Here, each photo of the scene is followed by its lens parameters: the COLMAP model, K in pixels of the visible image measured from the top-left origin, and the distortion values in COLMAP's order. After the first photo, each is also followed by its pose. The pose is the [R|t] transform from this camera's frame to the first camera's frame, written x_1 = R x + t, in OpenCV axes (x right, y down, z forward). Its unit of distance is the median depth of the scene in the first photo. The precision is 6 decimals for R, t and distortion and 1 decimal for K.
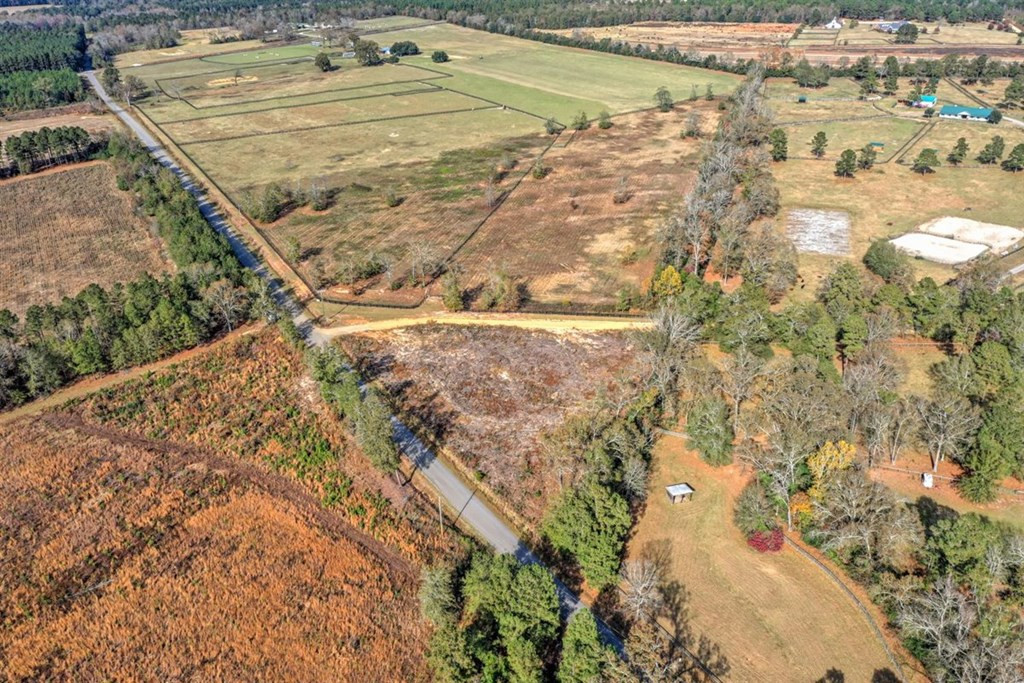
lens RADIAL K [[809.7, 0, 511.4], [0, 809.7, 337.2], [0, 0, 1]] dist [0.003004, 0.036801]
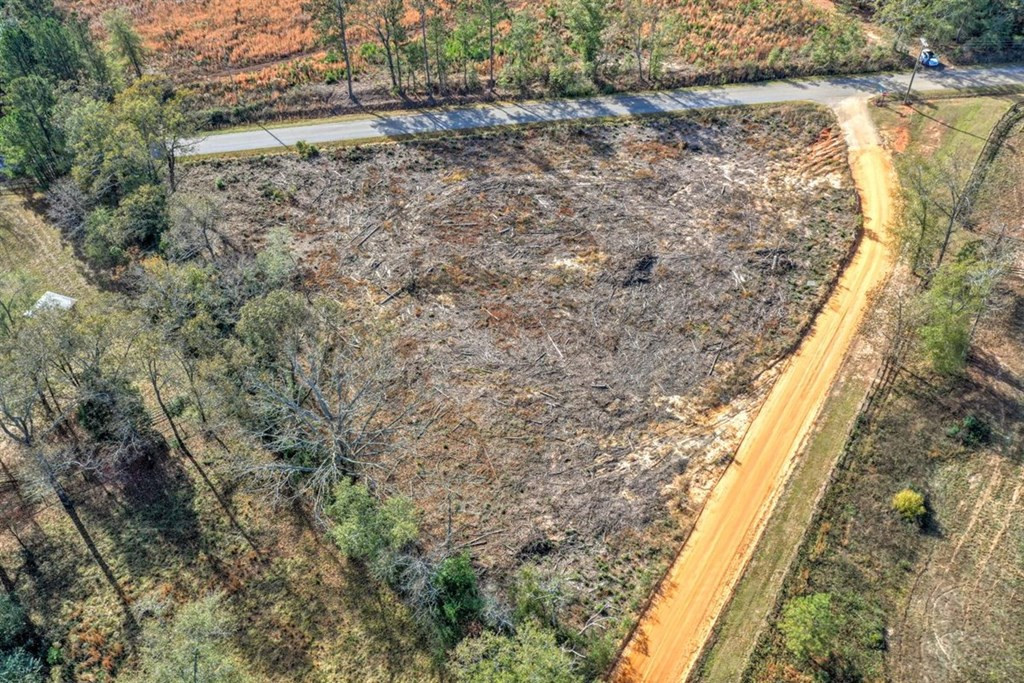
lens RADIAL K [[807.6, 0, 511.1], [0, 807.6, 337.1], [0, 0, 1]] dist [0.010449, 0.031567]
pose [[-0.488175, 0.624131, -0.610038, 0.292290], [-0.353396, 0.497755, 0.792055, -0.265887], [0.797996, 0.602246, -0.022426, 0.911881]]
